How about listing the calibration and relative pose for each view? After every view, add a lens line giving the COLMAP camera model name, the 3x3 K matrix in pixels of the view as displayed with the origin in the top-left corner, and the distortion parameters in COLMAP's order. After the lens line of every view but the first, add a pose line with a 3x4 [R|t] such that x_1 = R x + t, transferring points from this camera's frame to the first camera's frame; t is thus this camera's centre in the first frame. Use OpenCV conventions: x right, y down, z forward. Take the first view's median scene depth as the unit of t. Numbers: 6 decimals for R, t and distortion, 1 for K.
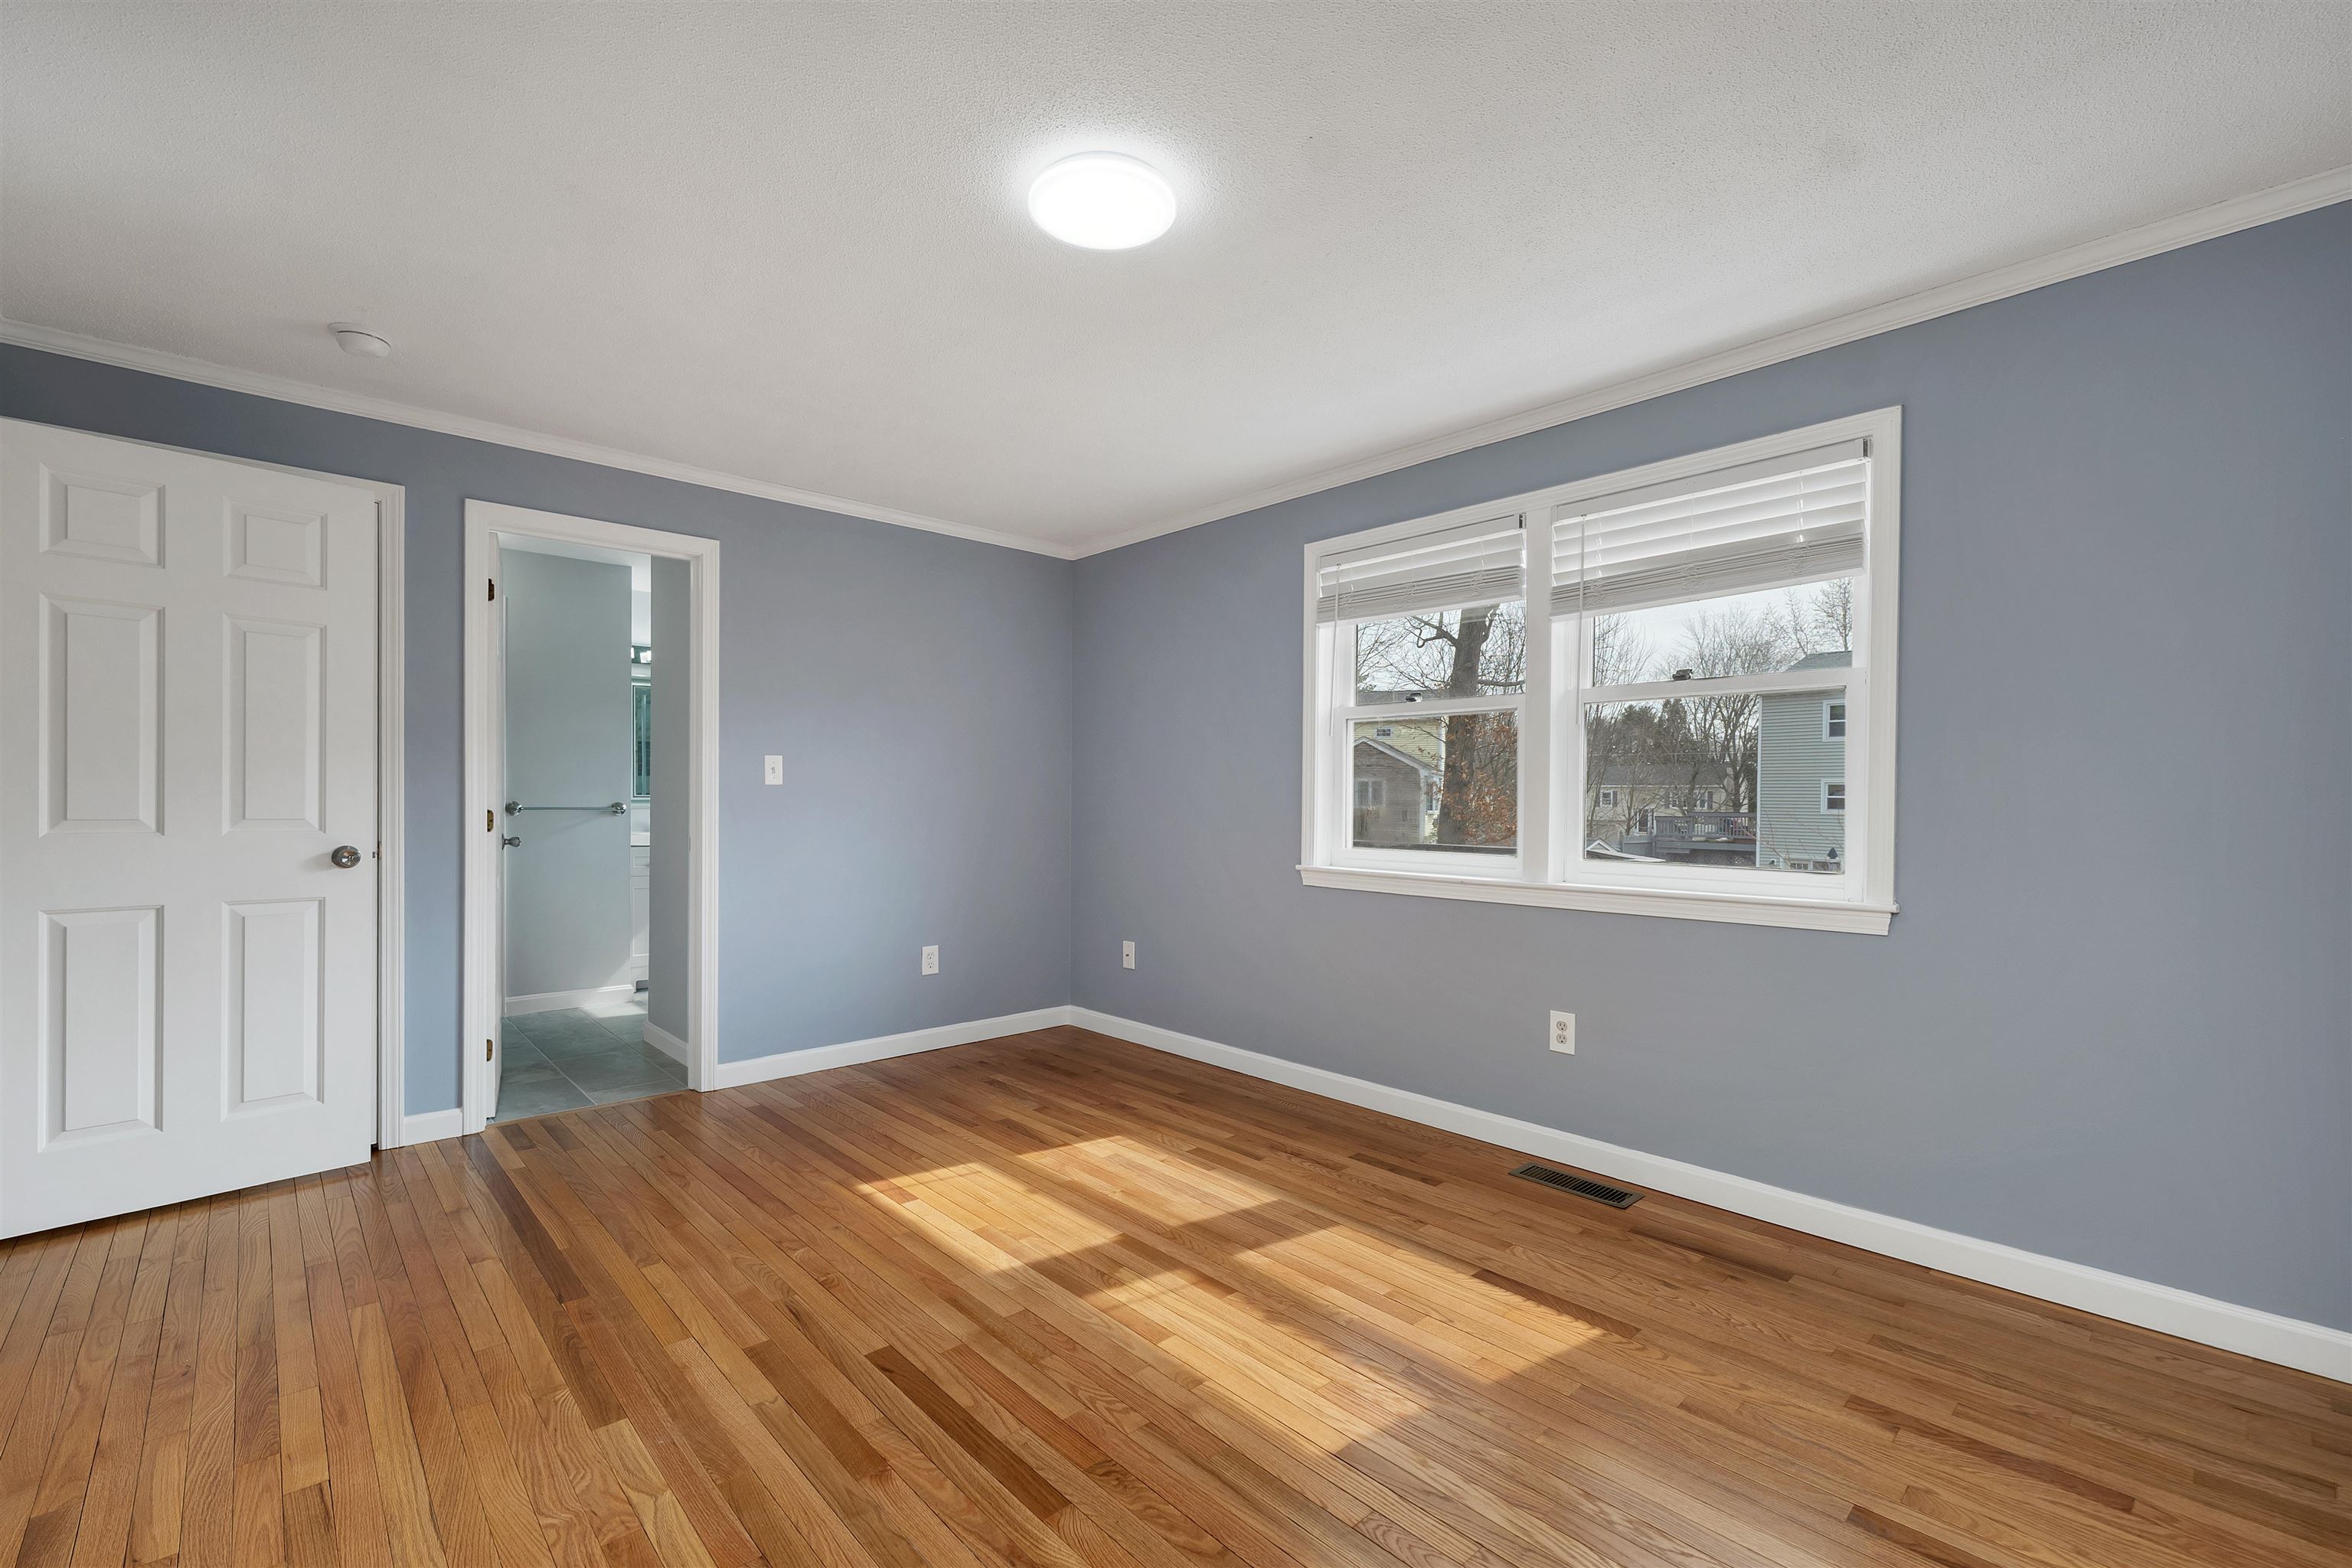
lens RADIAL K [[999.5, 0, 1184.2], [0, 999.5, 805.4], [0, 0, 1]] dist [-0.000612, -0.000179]
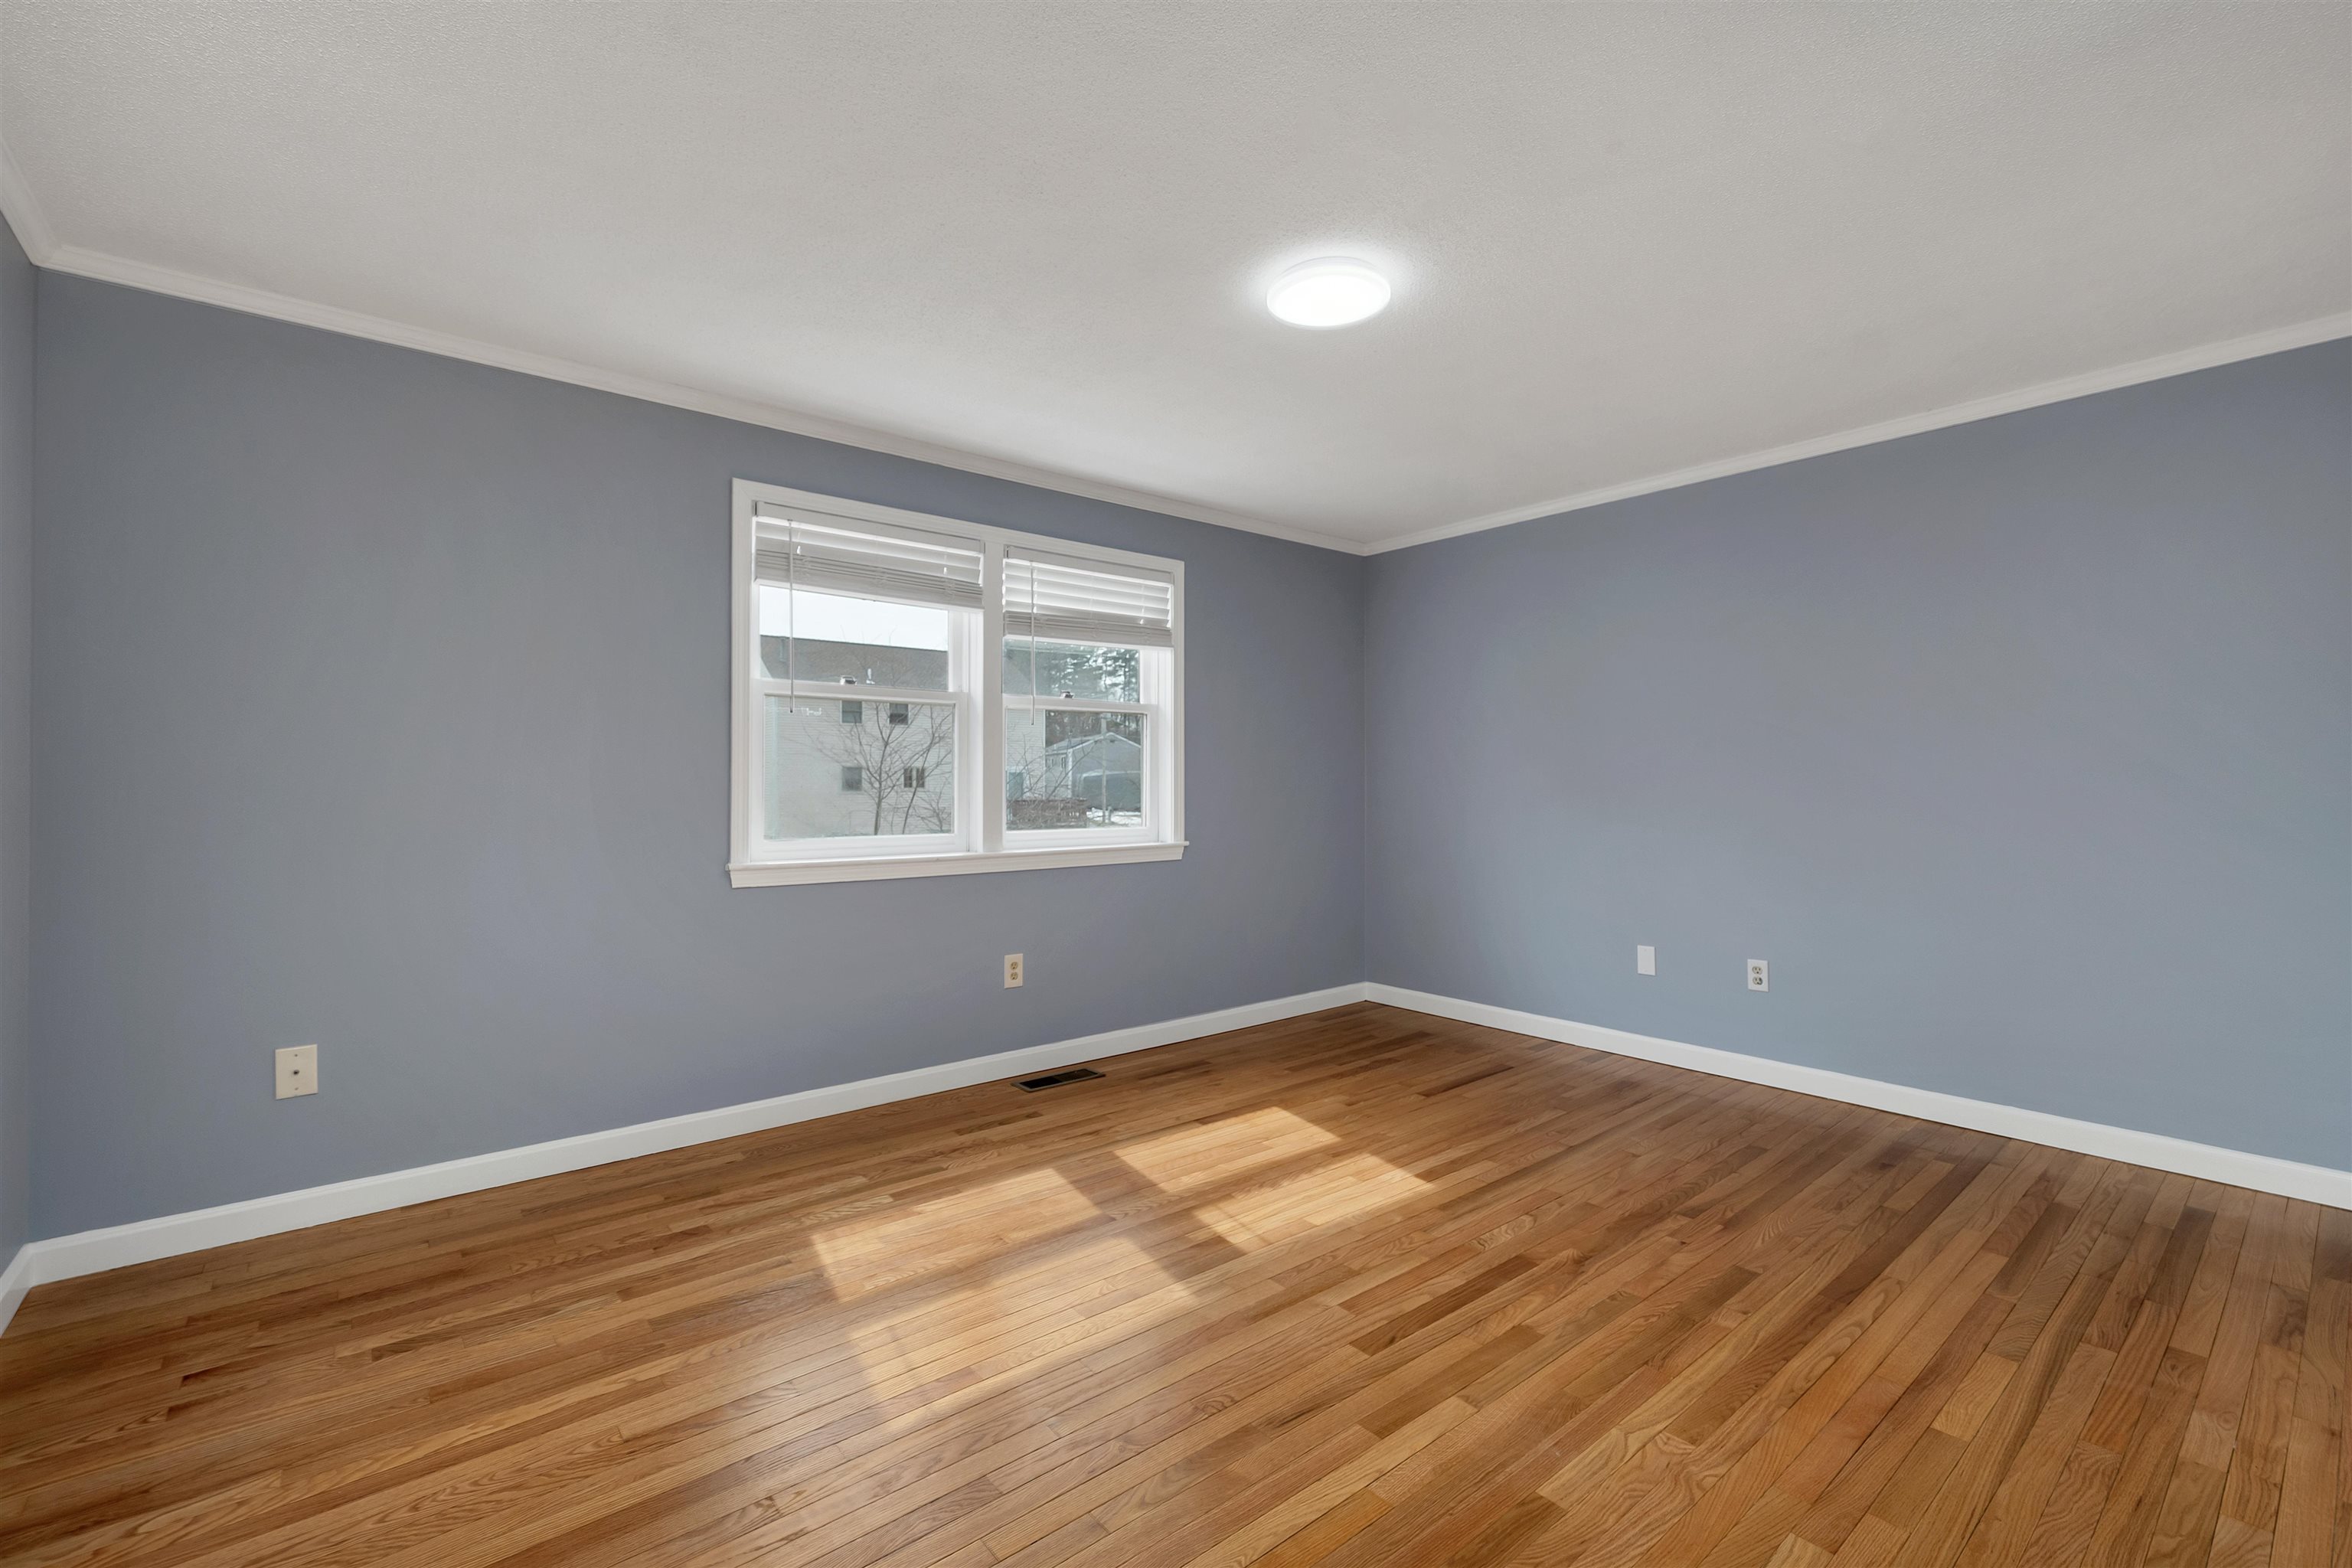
lens RADIAL K [[1005.4, 0, 1149.0], [0, 1005.4, 774.4], [0, 0, 1]] dist [0.002090, 0.000216]
pose [[0.075170, 0.001562, 0.997169, -0.935328], [0.006578, 0.999976, -0.002062, -0.014501], [-0.997149, 0.006714, 0.075158, 0.805606]]
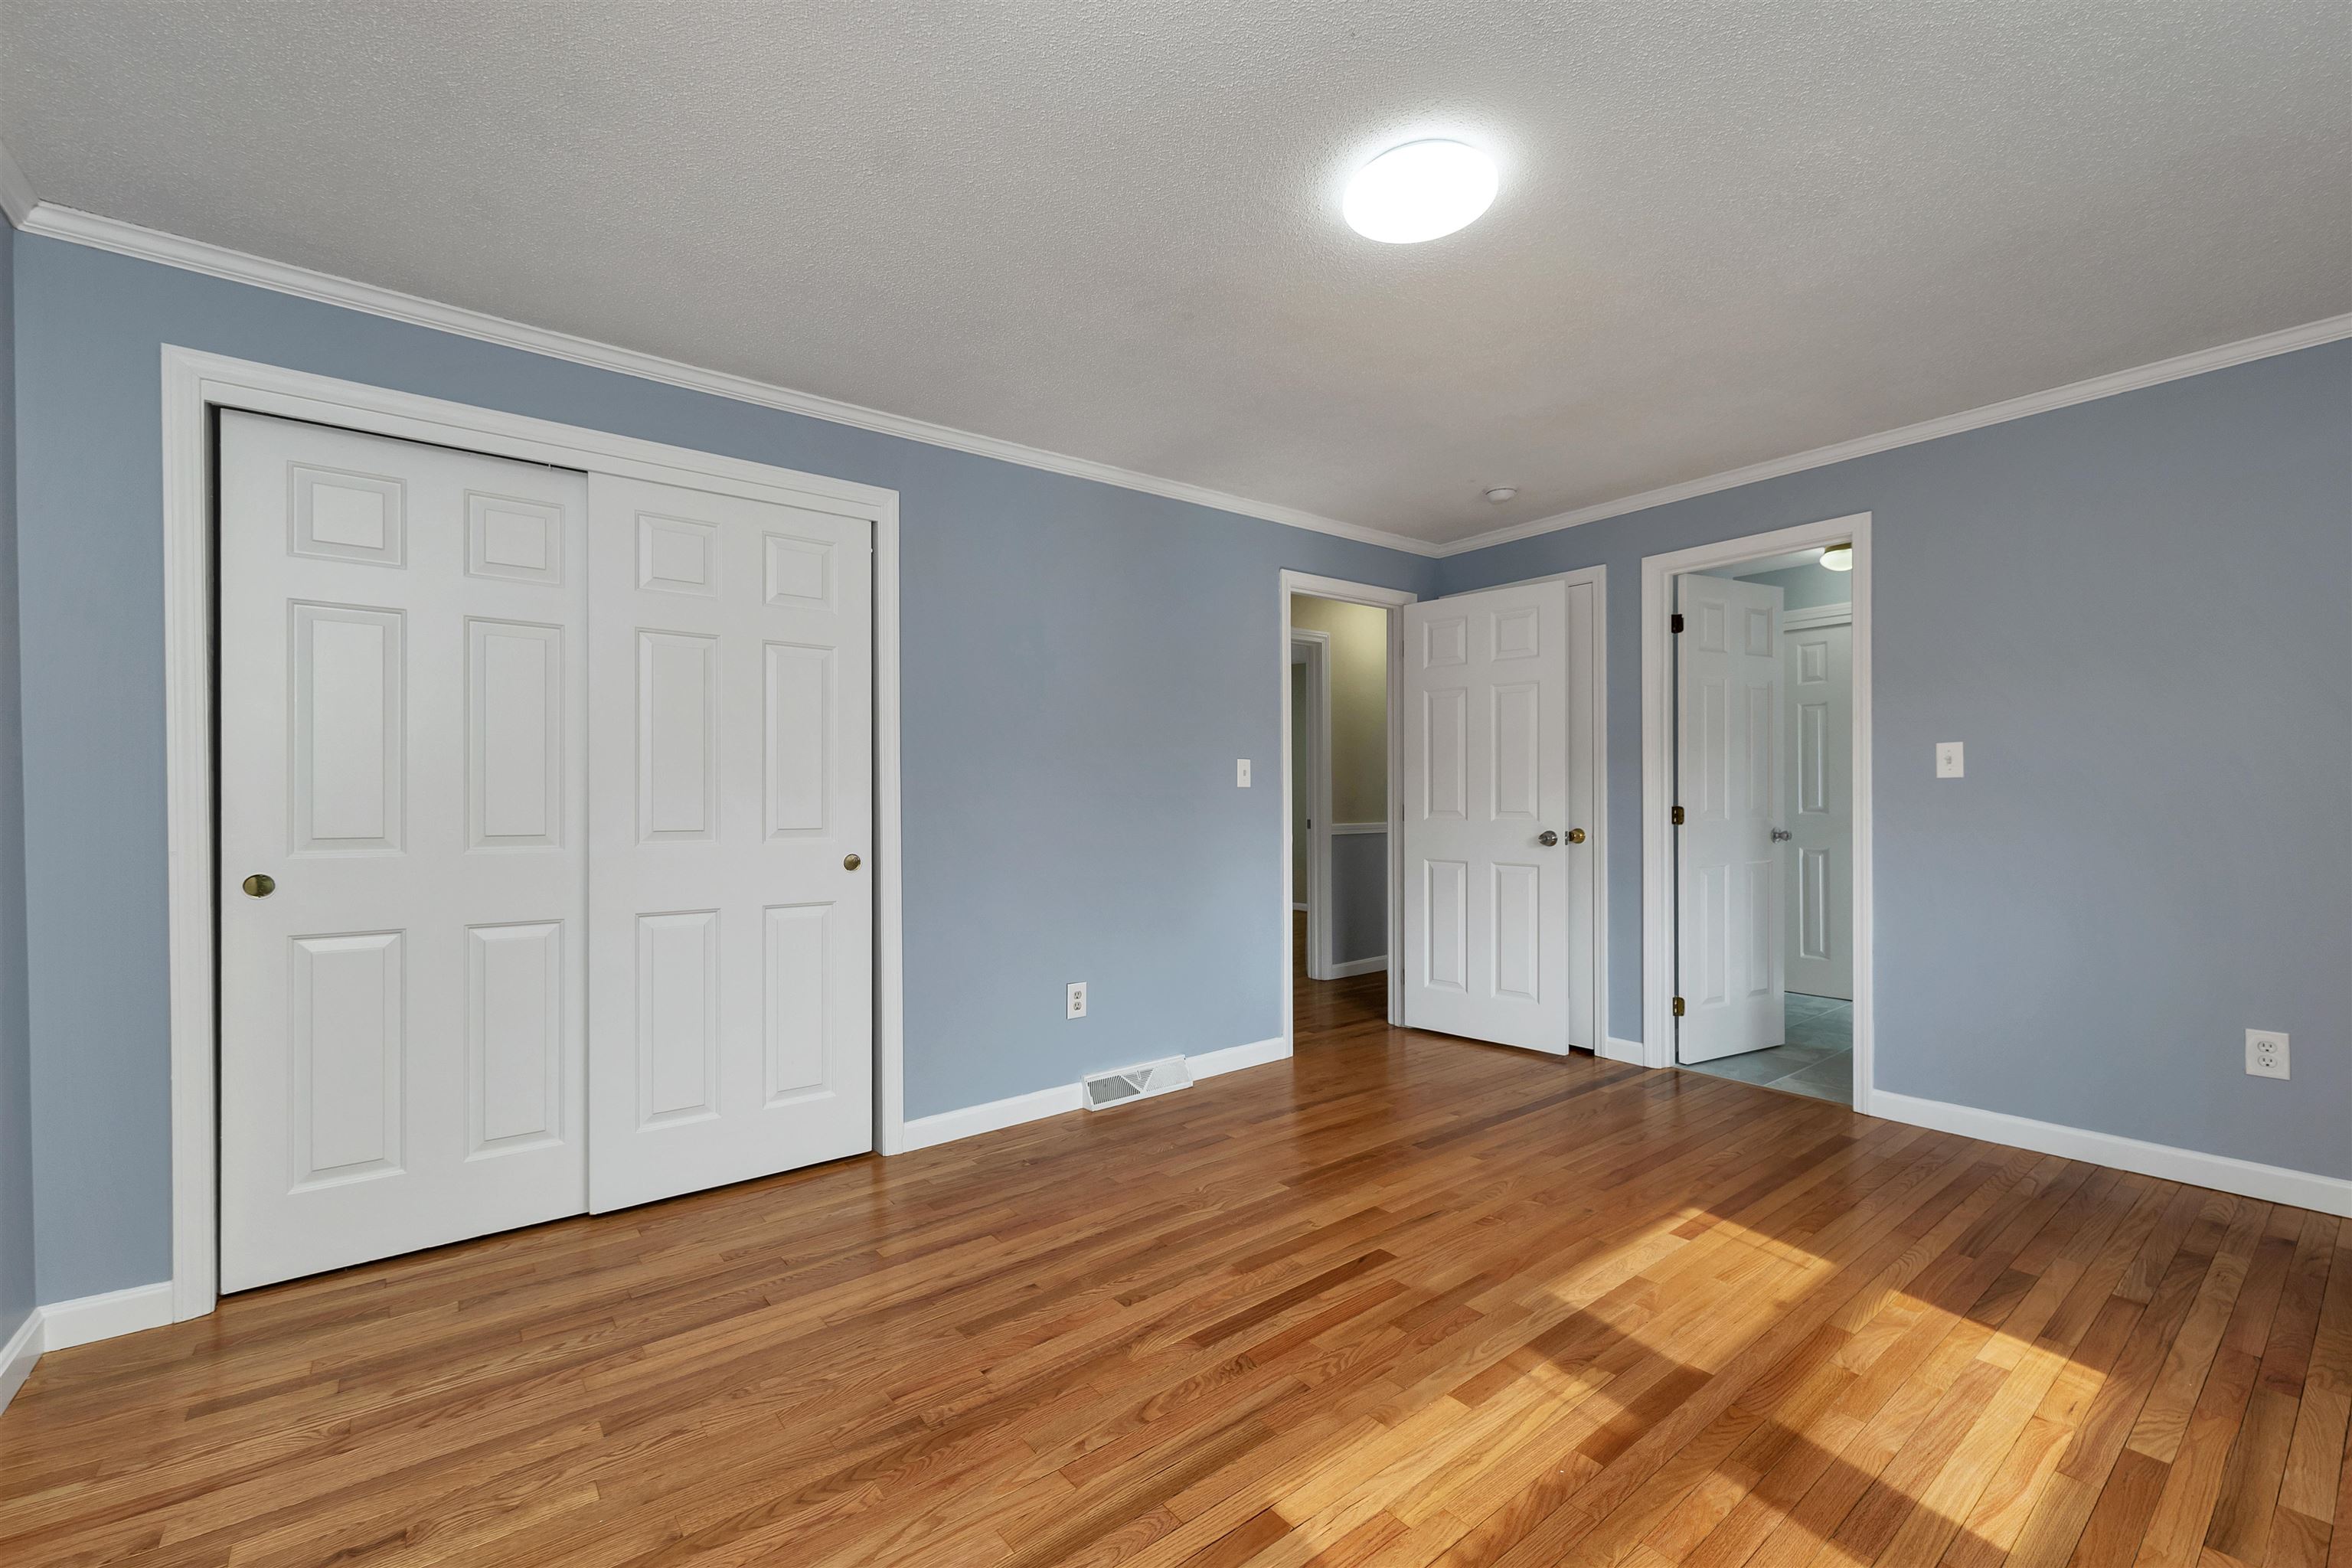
lens RADIAL K [[970.8, 0, 1167.5], [0, 970.8, 810.4], [0, 0, 1]] dist [0.000294, -0.000195]
pose [[-0.089110, 0.007270, -0.995995, 0.632466], [-0.000062, 0.999973, 0.007304, 0.000306], [0.996022, 0.000713, -0.089107, 0.597416]]
